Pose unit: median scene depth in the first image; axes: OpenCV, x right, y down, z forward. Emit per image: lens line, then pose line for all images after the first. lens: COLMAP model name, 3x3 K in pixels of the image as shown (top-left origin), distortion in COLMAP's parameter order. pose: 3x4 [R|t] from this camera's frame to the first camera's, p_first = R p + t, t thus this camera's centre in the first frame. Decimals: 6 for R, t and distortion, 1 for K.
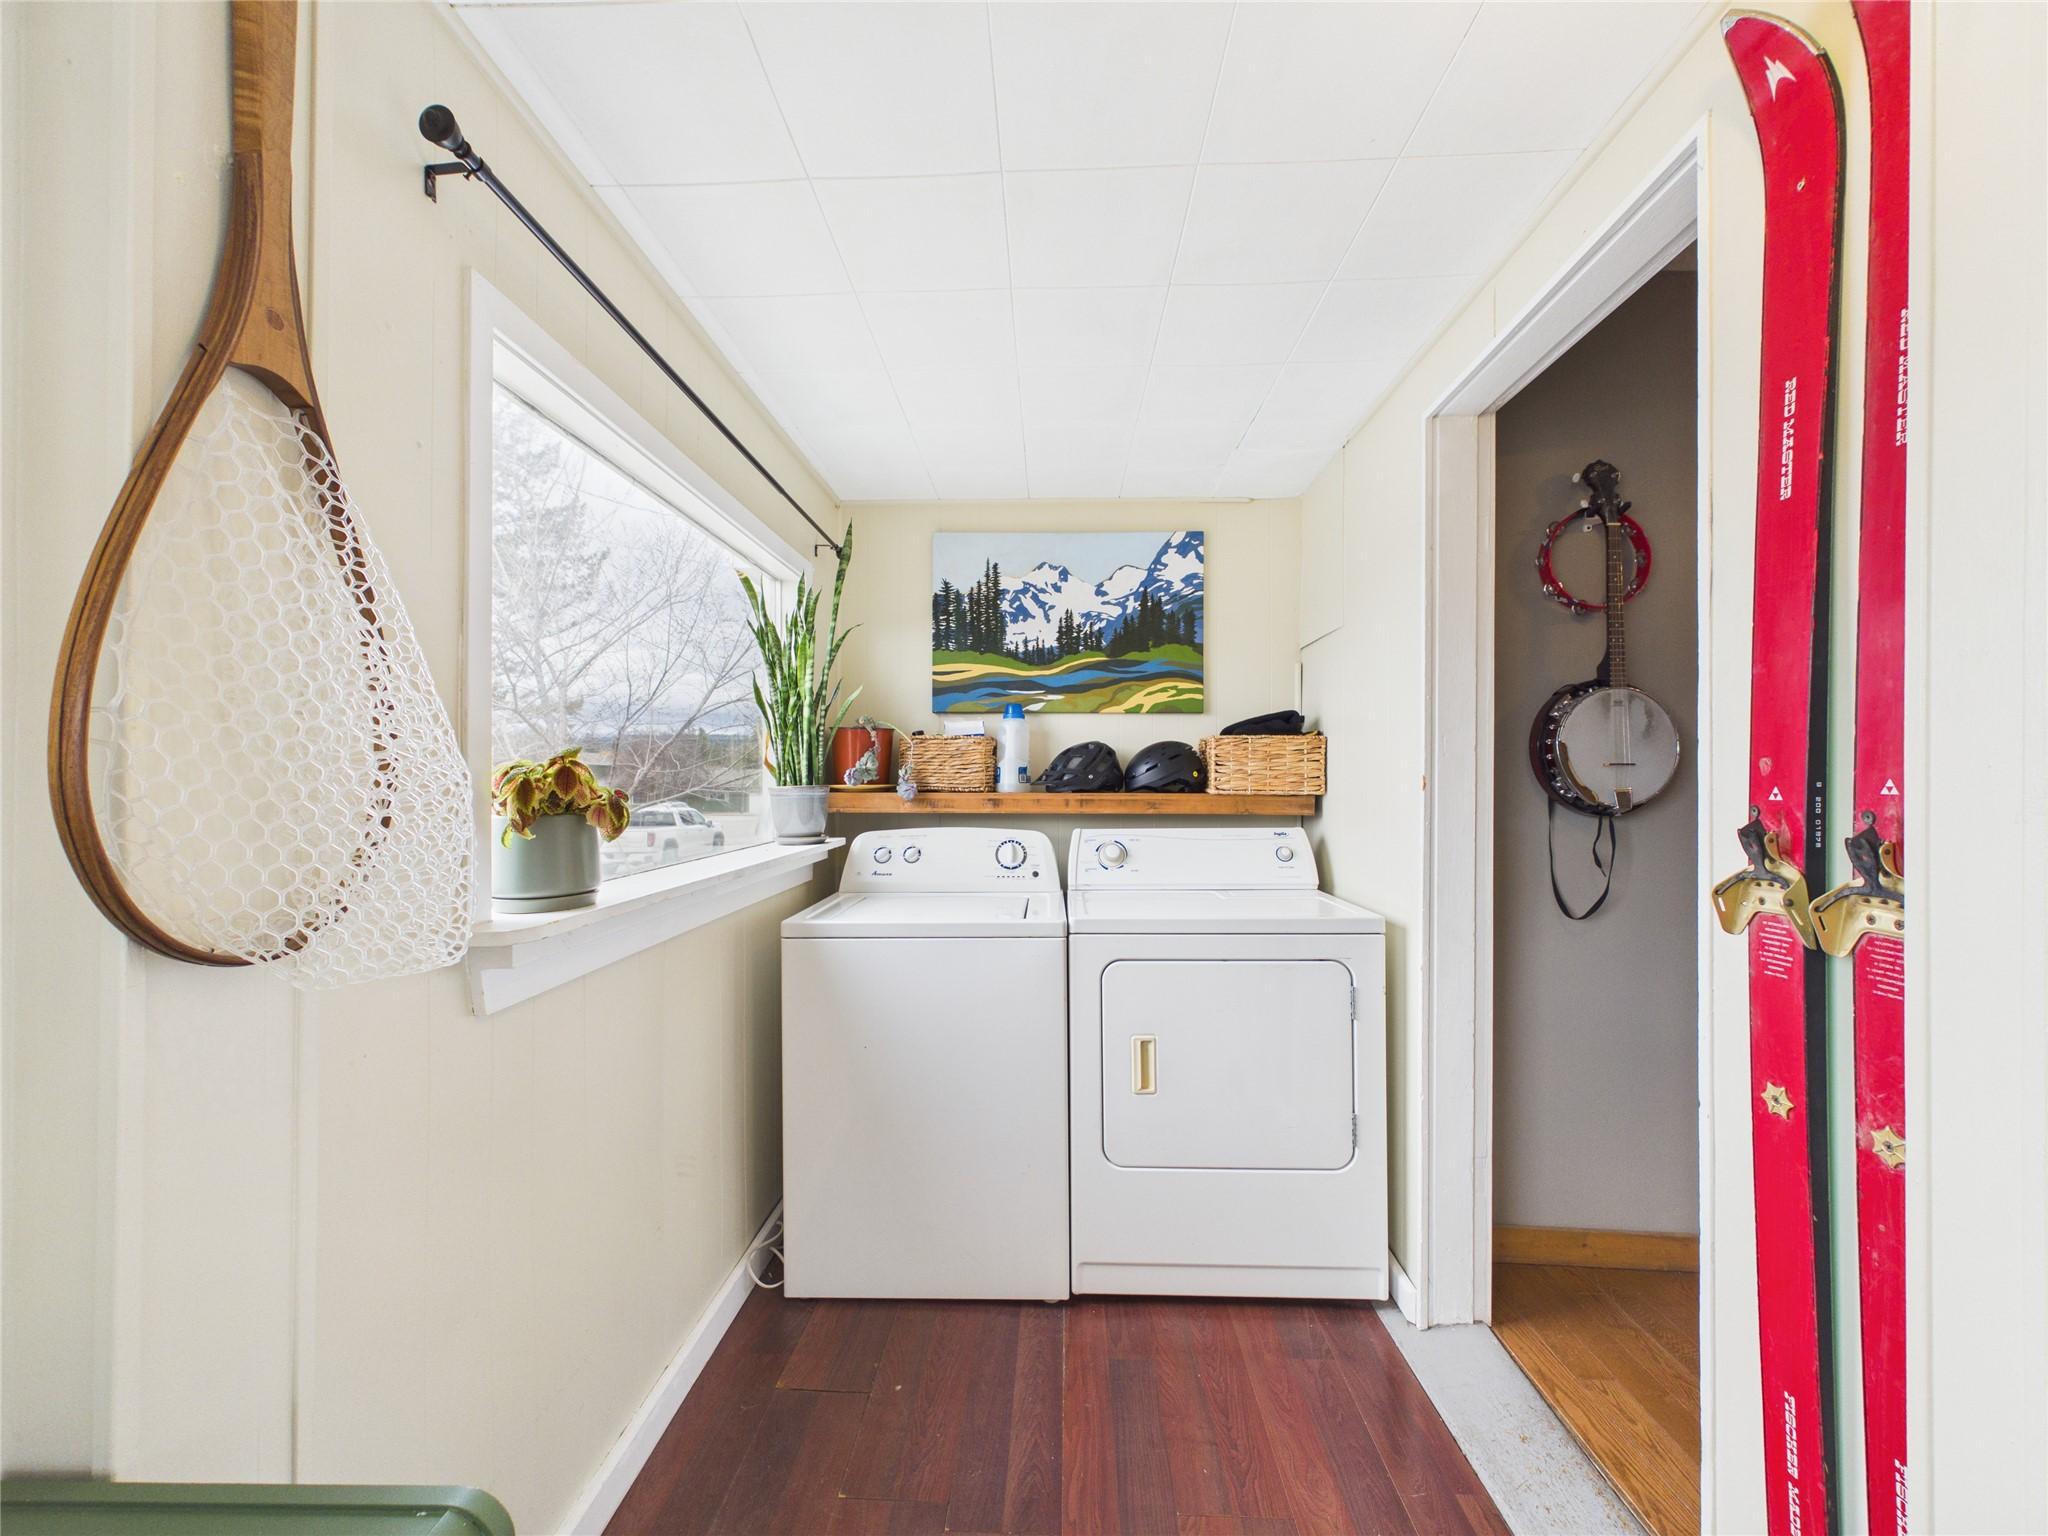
lens RADIAL K [[828.6, 0, 1025.7], [0, 828.6, 778.4], [0, 0, 1]] dist [0.000423, 0.000158]
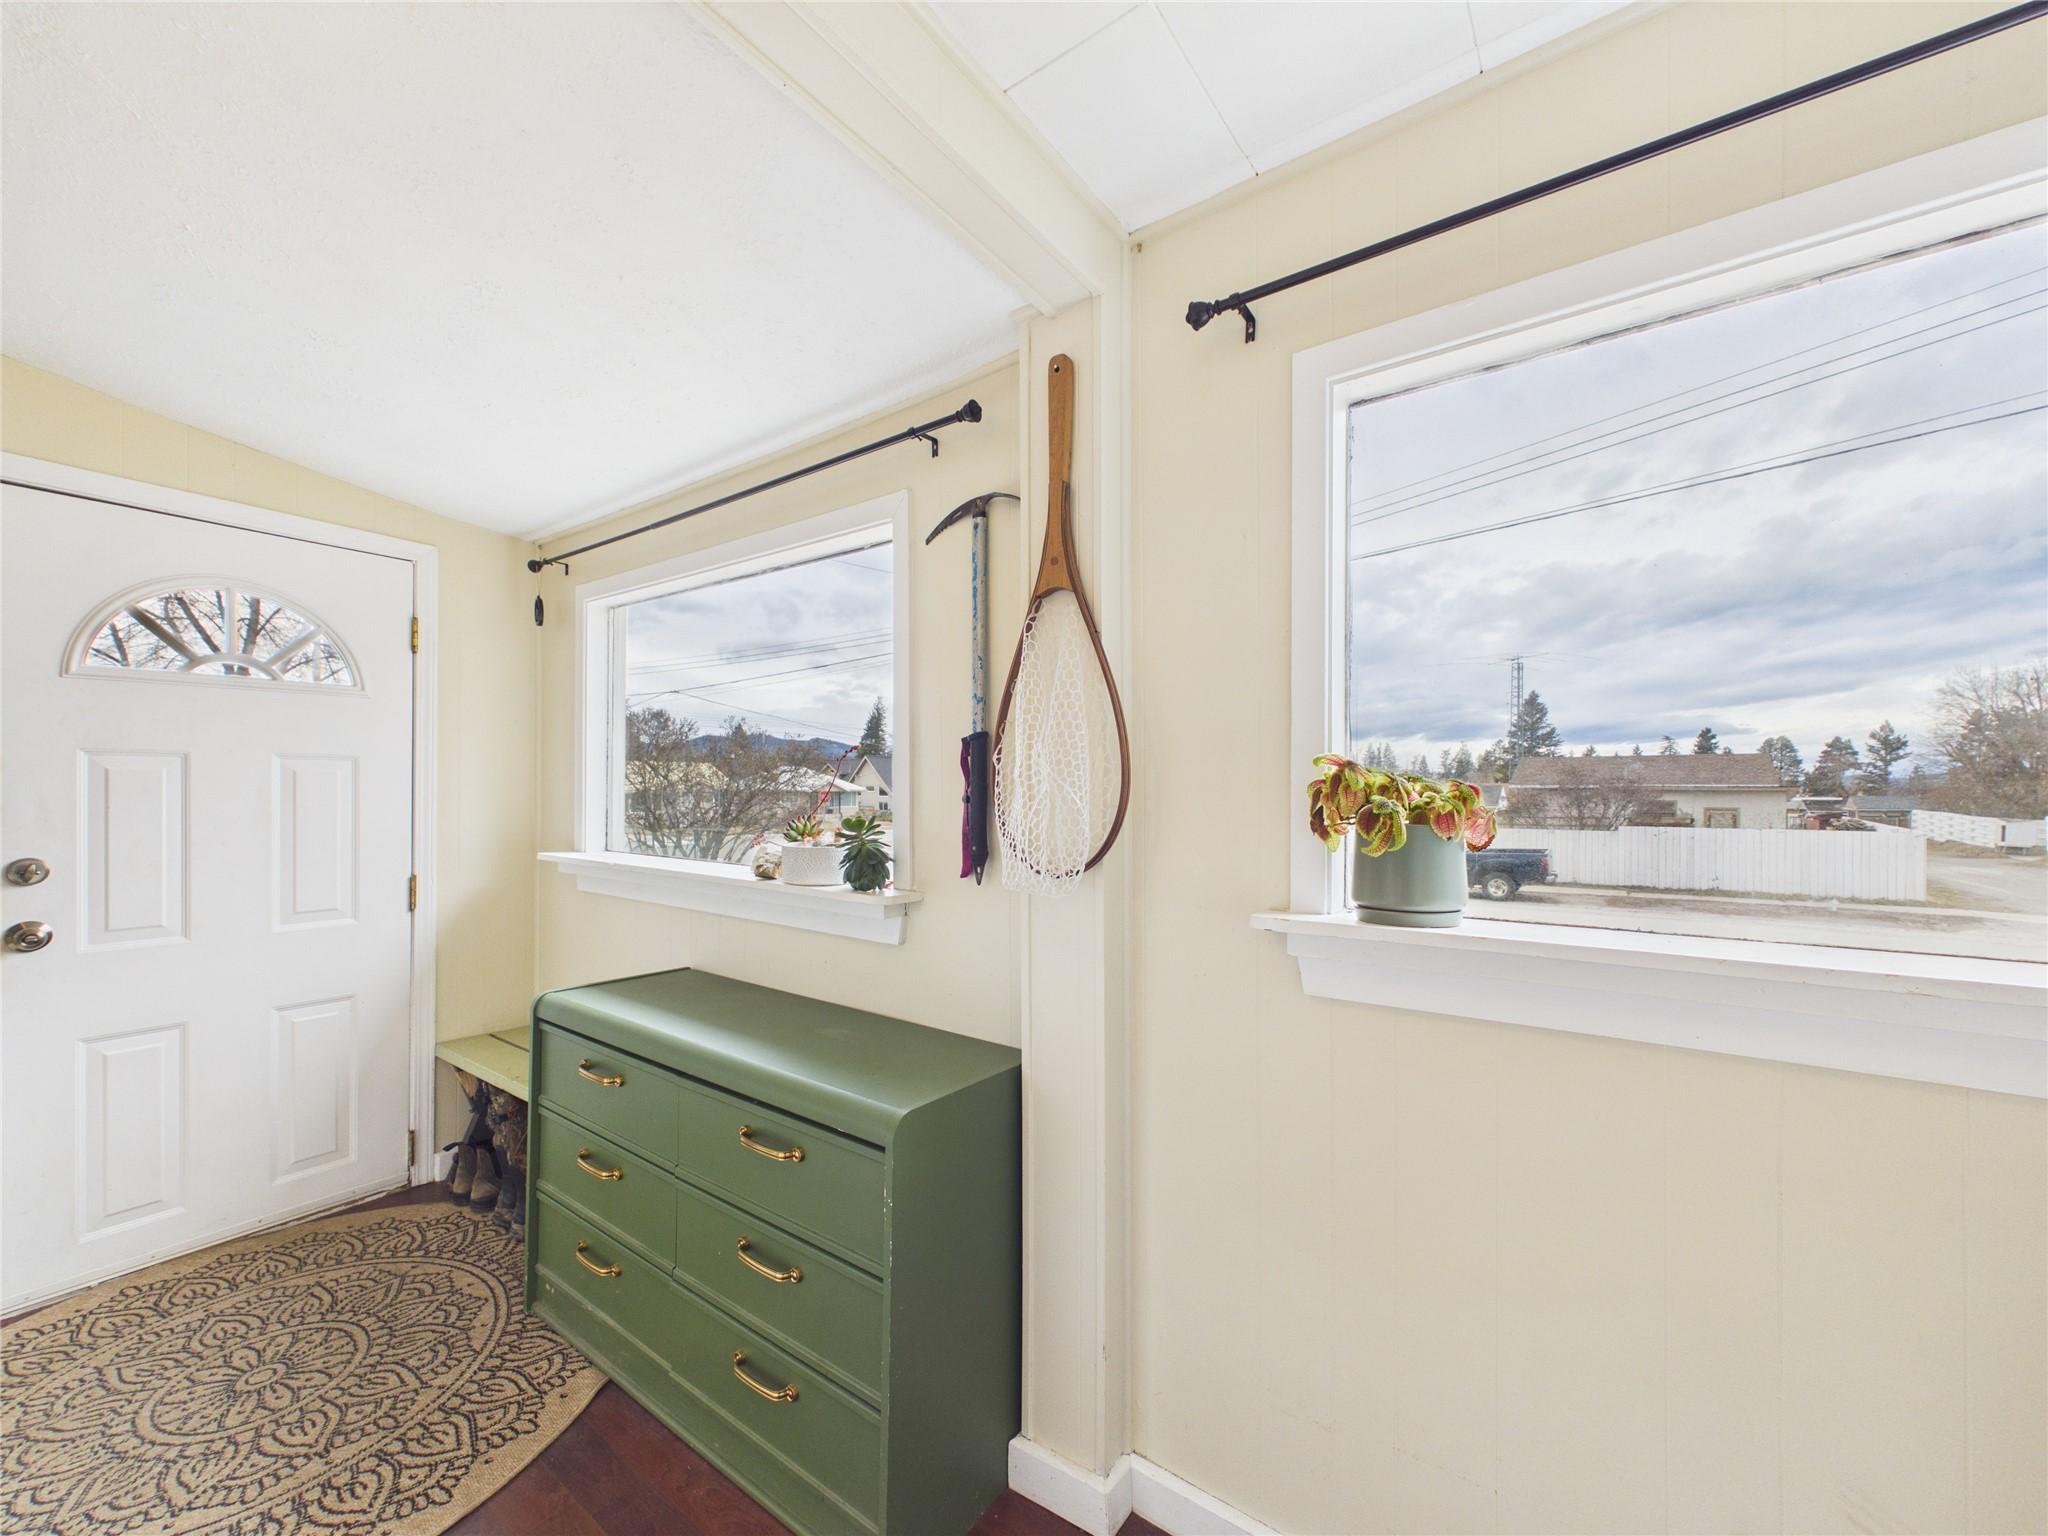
lens RADIAL K [[824.4, 0, 1025.2], [0, 824.4, 786.3], [0, 0, 1]] dist [0.001962, -0.000026]
pose [[-0.556925, -0.004108, -0.830552, 0.212491], [0.003378, 0.999968, -0.007211, 0.003098], [0.830556, -0.006821, -0.556894, 0.532520]]
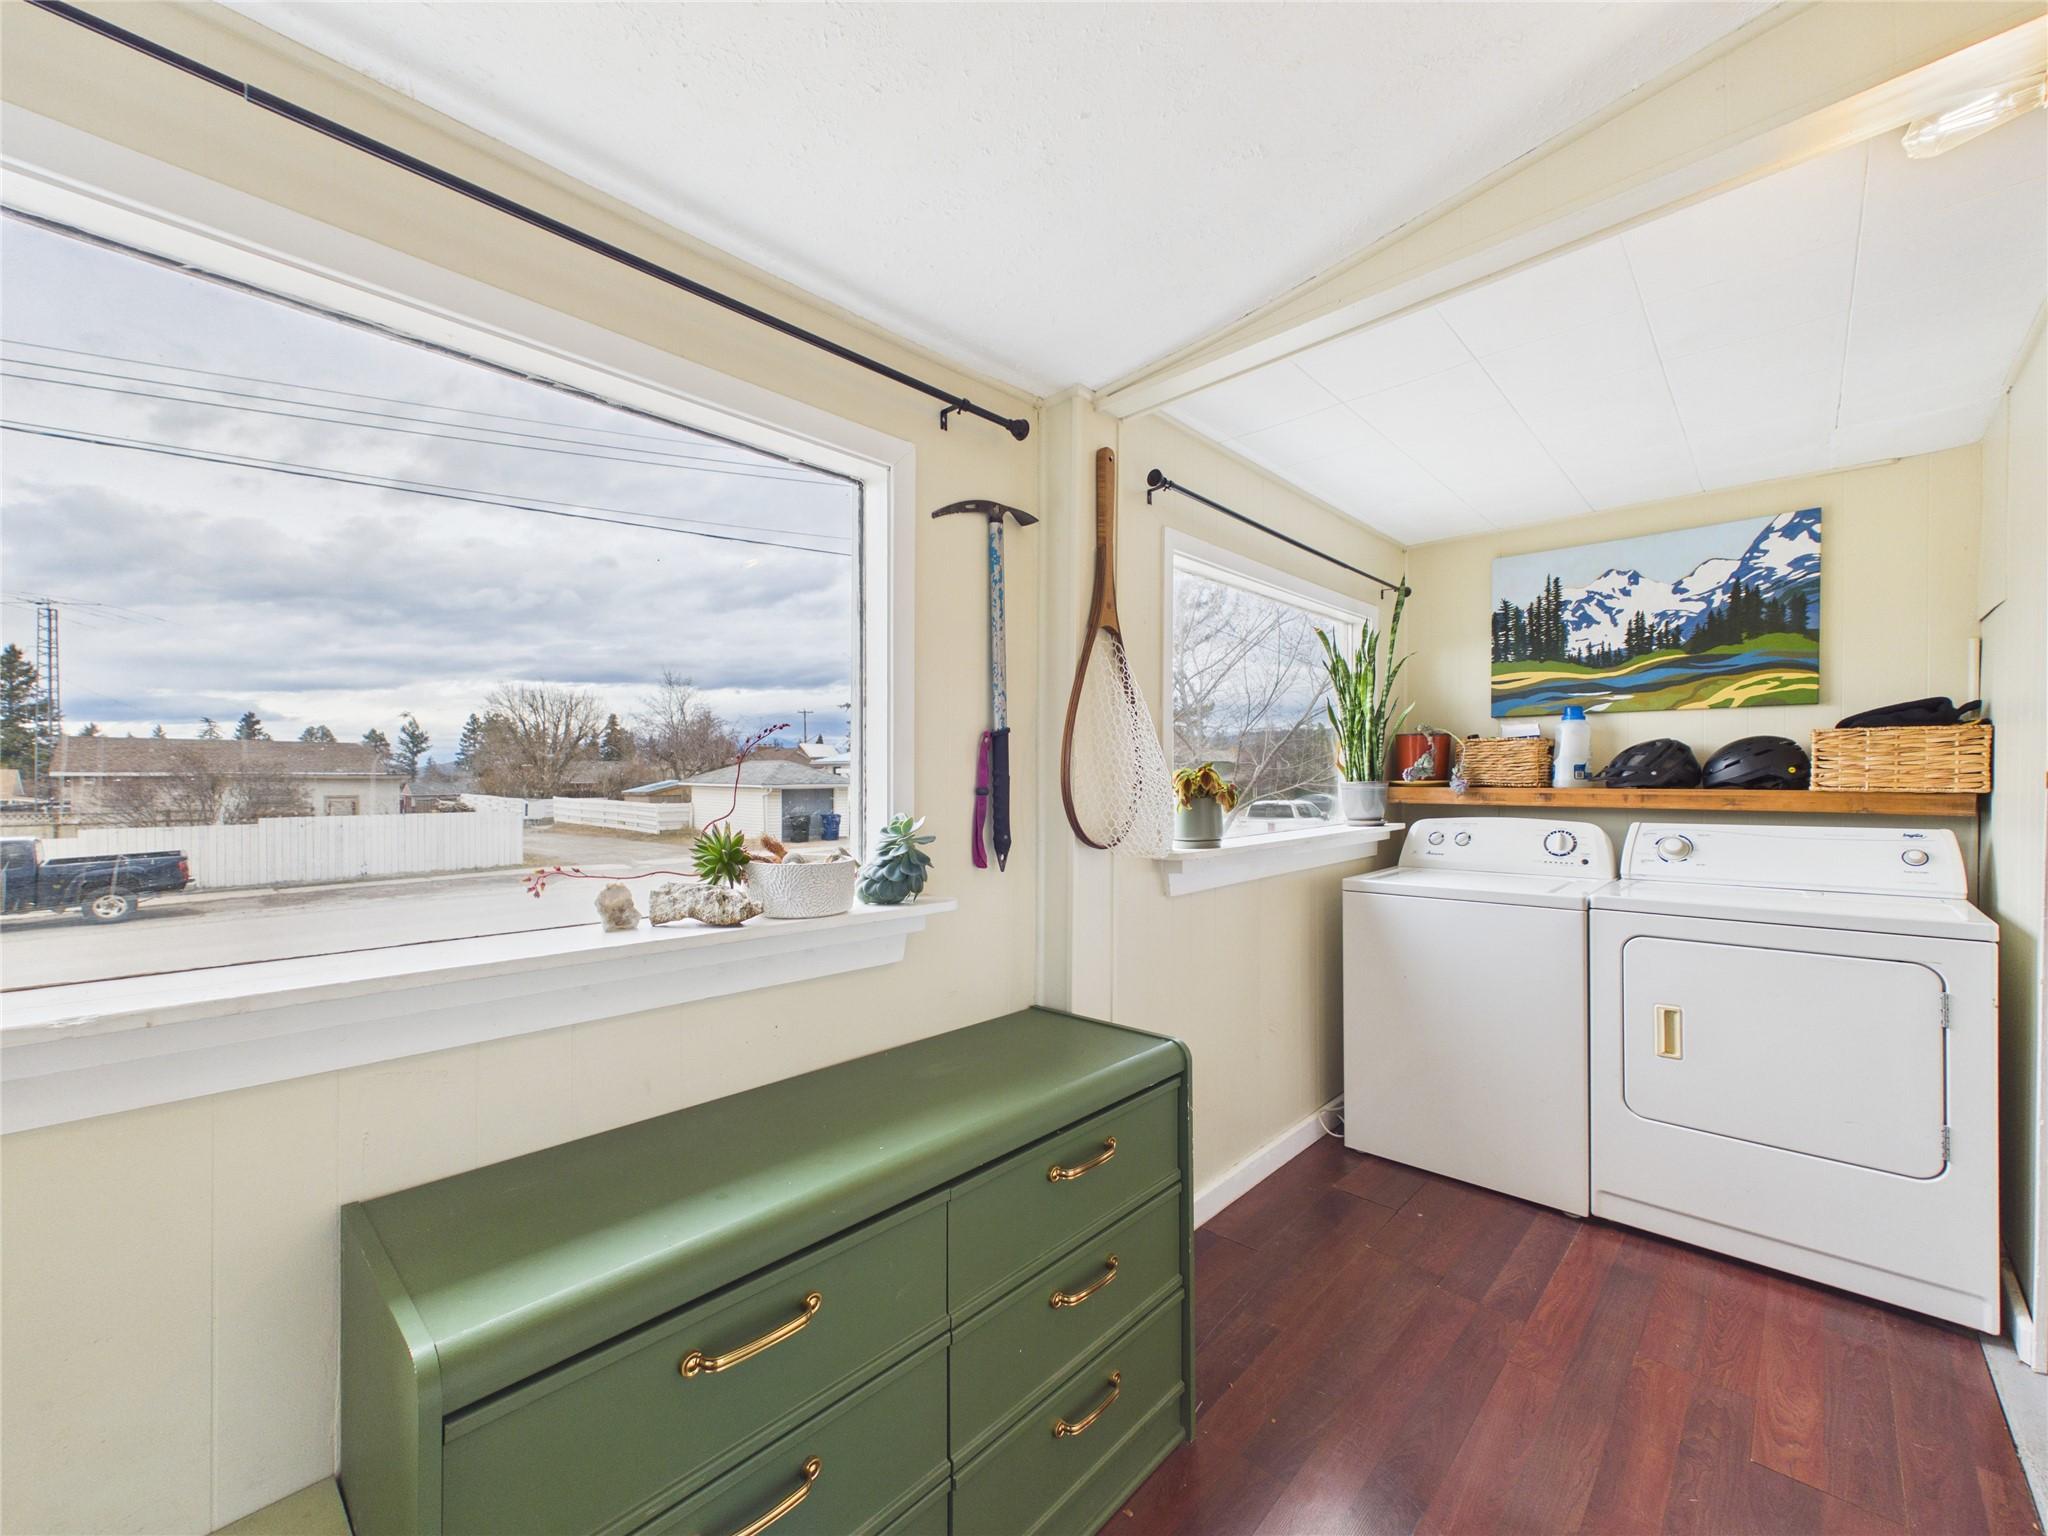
lens RADIAL K [[827.4, 0, 1024.7], [0, 827.4, 792.9], [0, 0, 1]] dist [0.003735, -0.000110]
pose [[0.754796, 0.011105, -0.655865, 0.166017], [0.005043, 0.999729, 0.022731, -0.005111], [0.655940, -0.020465, 0.754536, -0.311790]]
